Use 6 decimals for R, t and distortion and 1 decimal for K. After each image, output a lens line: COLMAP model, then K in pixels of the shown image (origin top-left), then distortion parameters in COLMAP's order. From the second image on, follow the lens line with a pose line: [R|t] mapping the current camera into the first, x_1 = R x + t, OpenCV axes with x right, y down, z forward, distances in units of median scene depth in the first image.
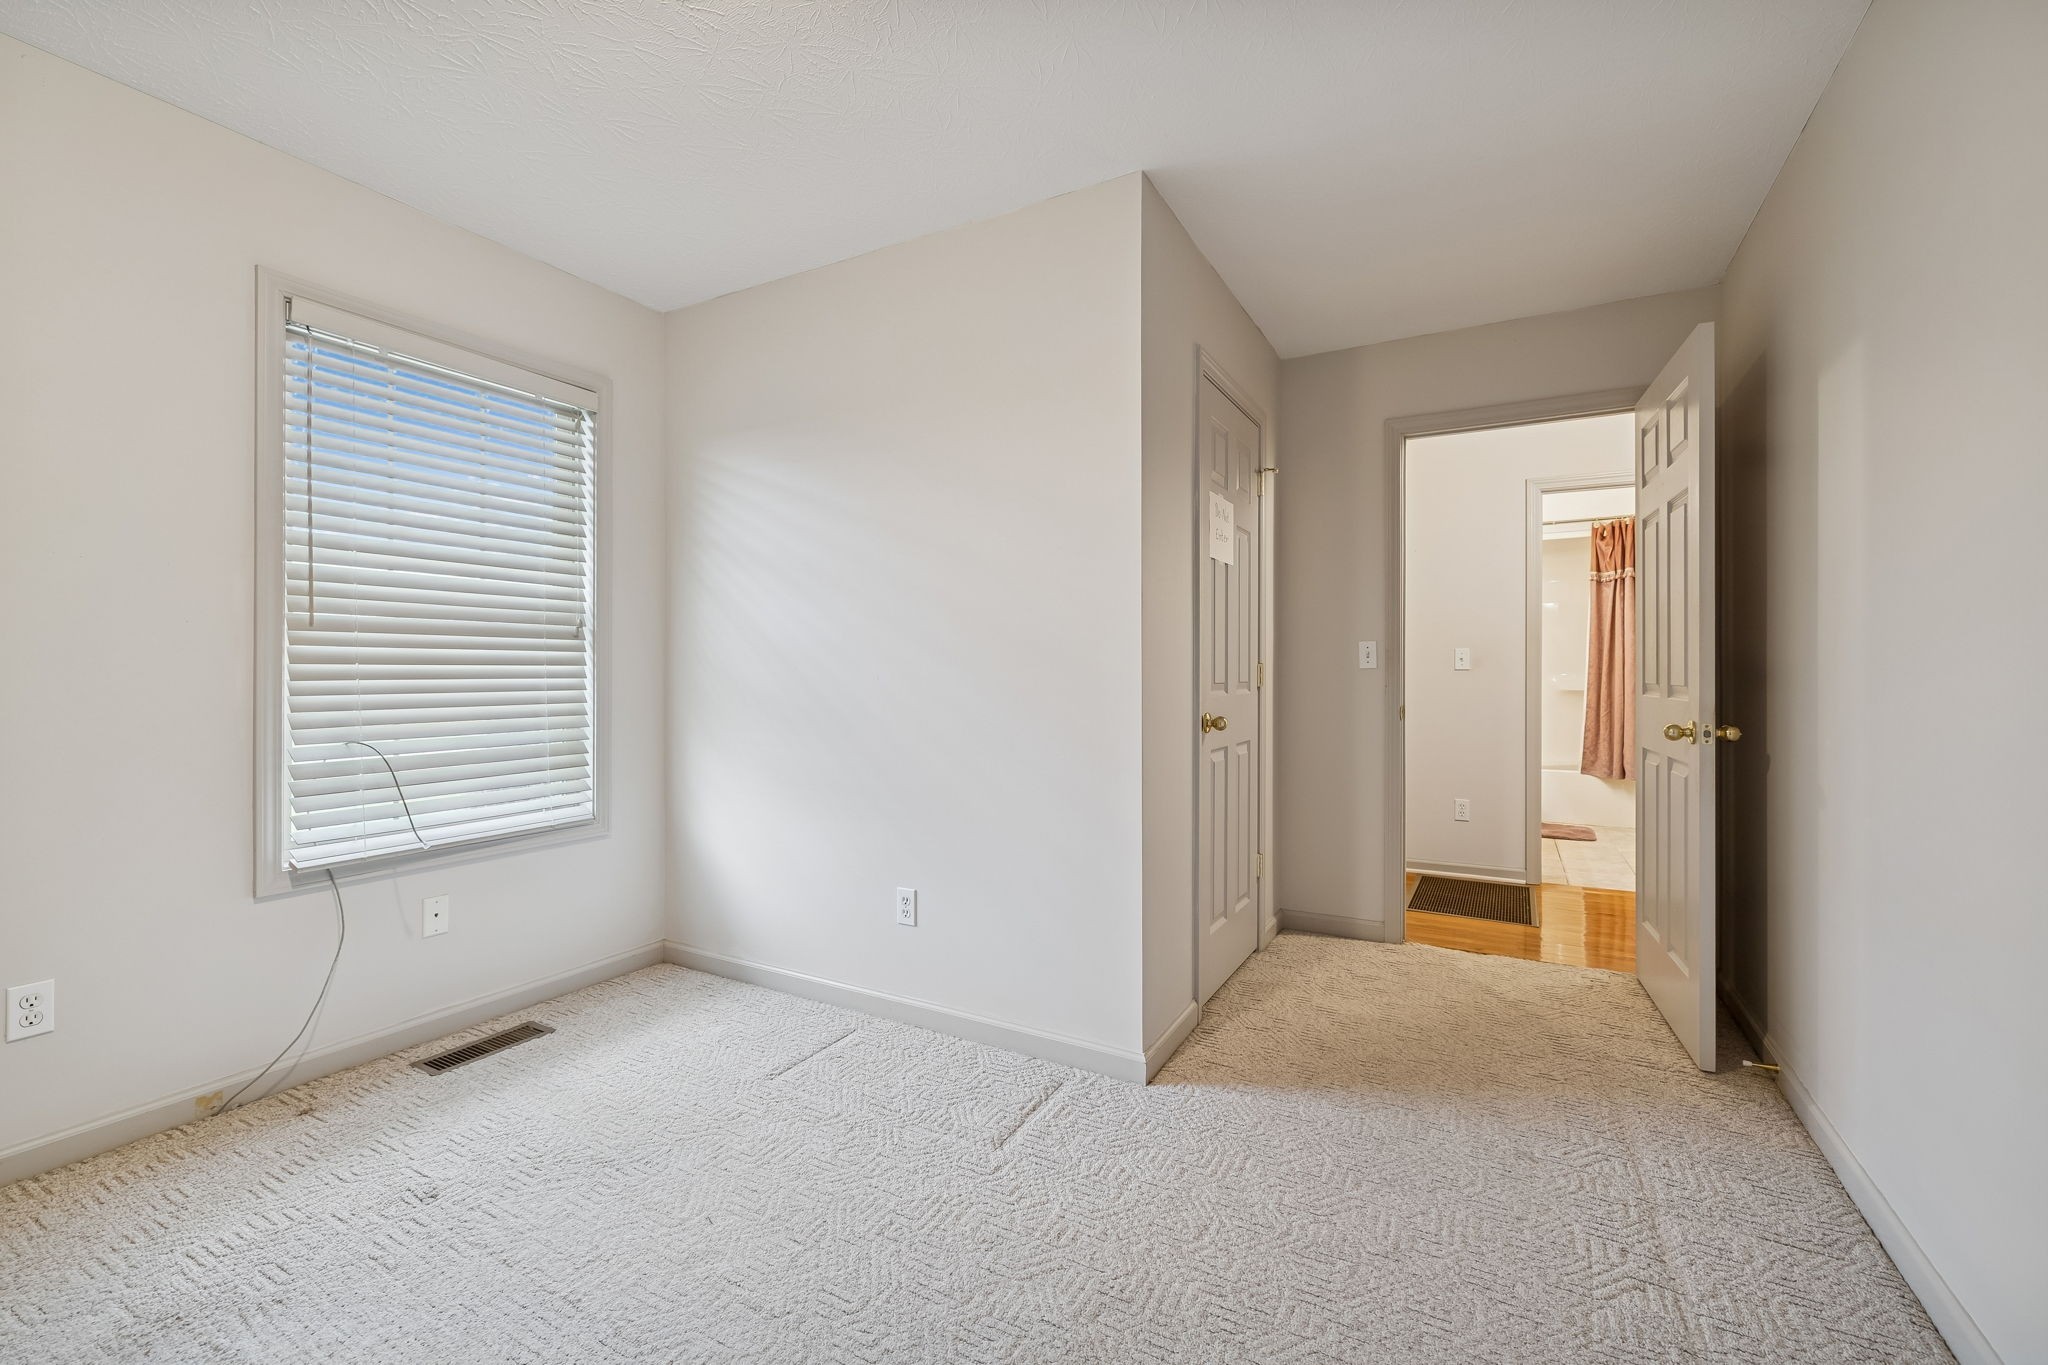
lens RADIAL K [[865.0, 0, 1010.4], [0, 865.0, 673.2], [0, 0, 1]] dist [-0.001618, -0.000003]
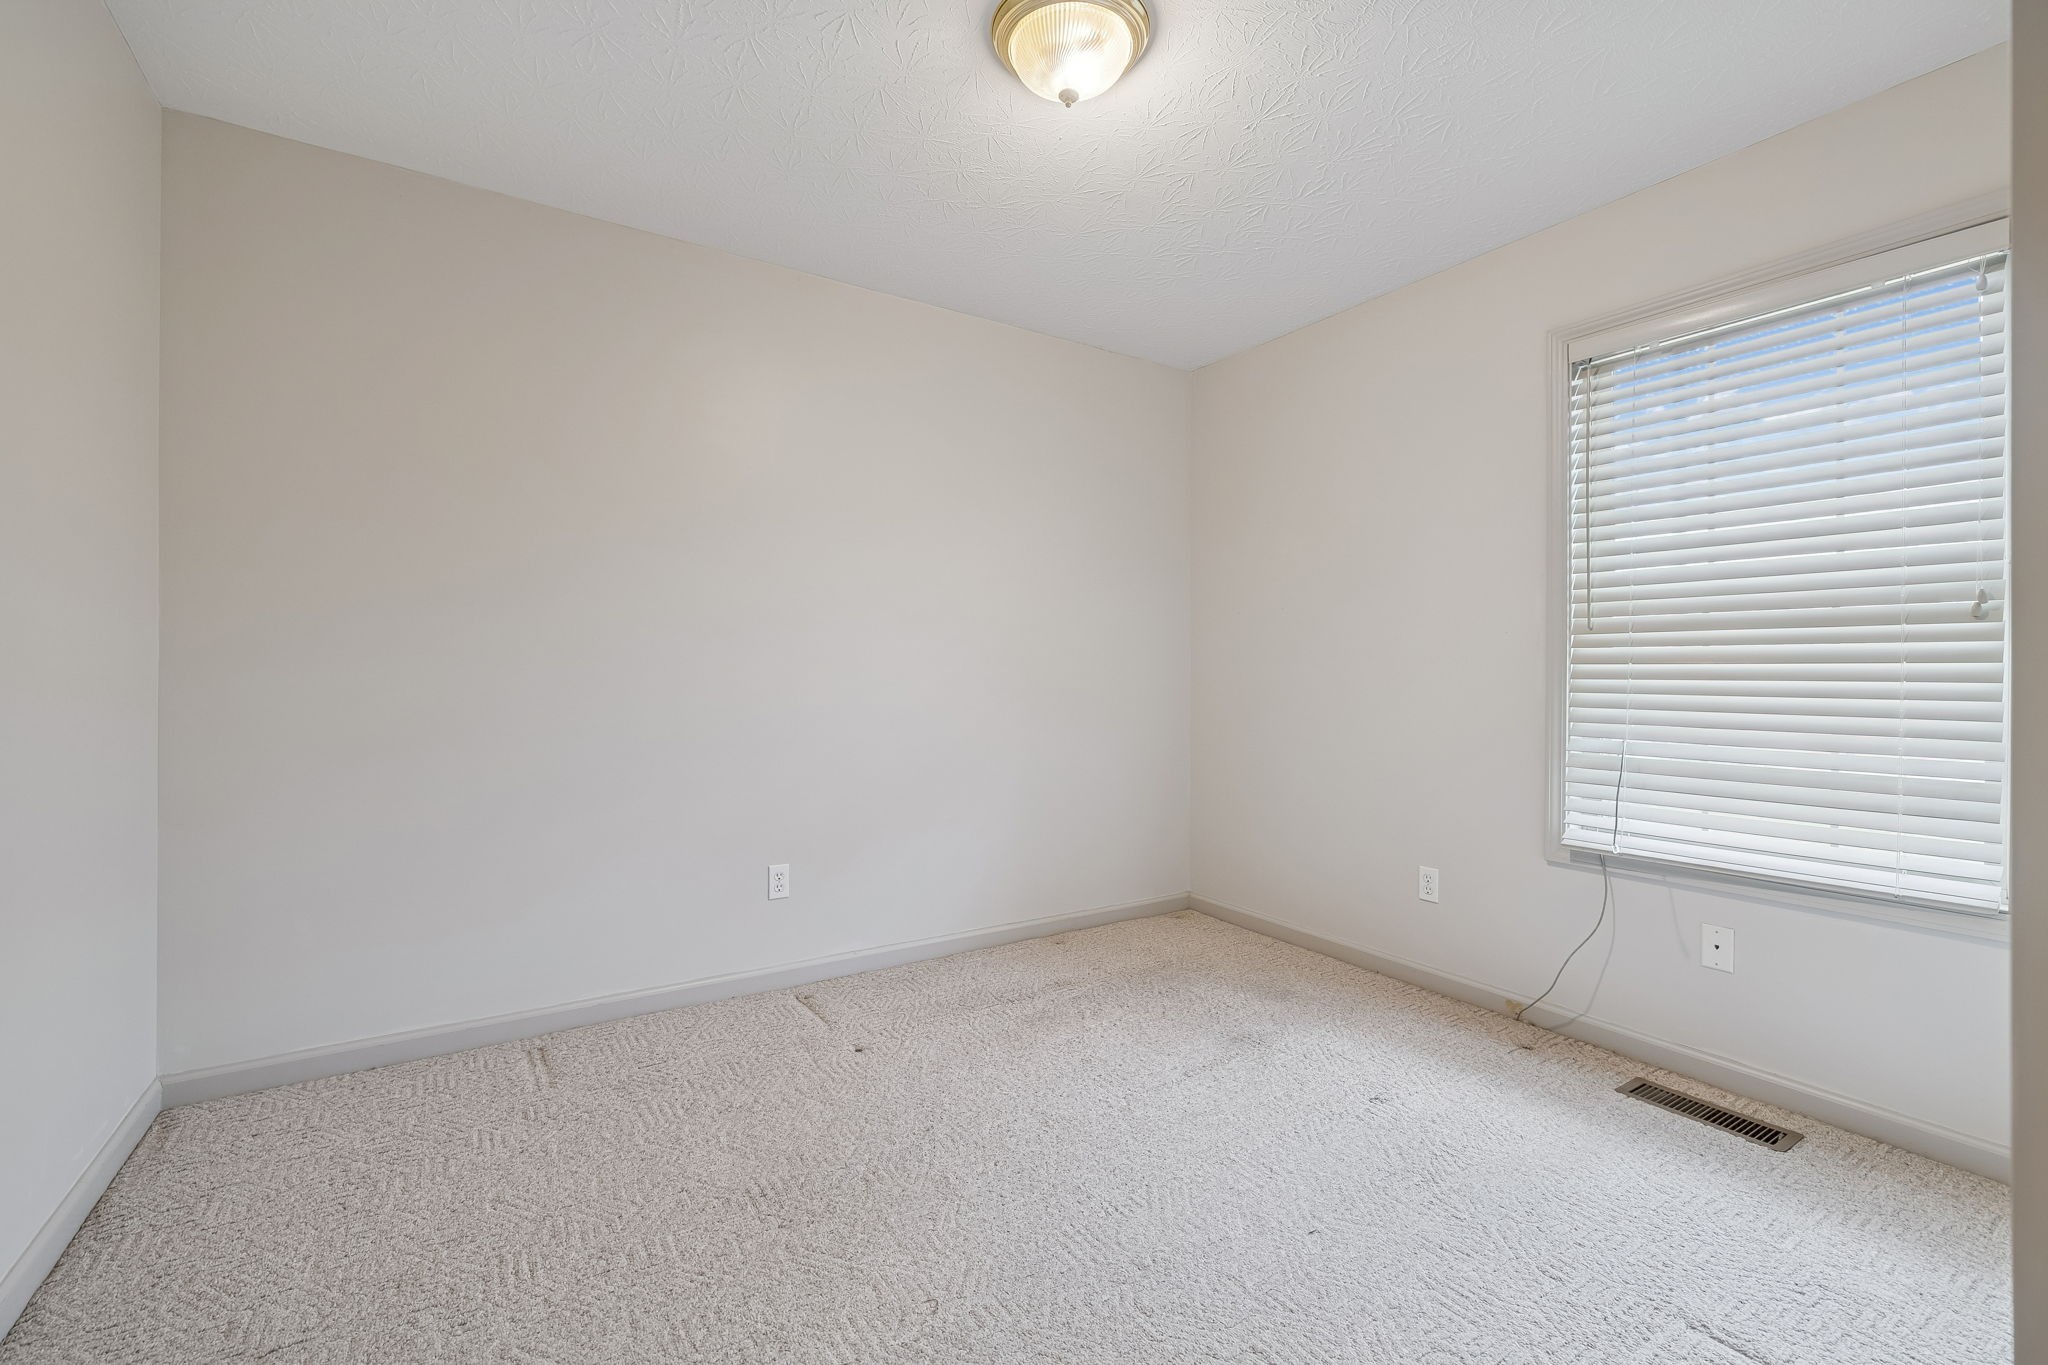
lens RADIAL K [[865.0, 0, 1022.5], [0, 865.0, 674.6], [0, 0, 1]] dist [-0.001618, -0.000003]
pose [[-0.463614, 0.002578, -0.886034, 0.481187], [-0.003292, 0.999984, 0.004632, -0.000523], [0.886031, 0.005064, -0.463598, 0.835003]]
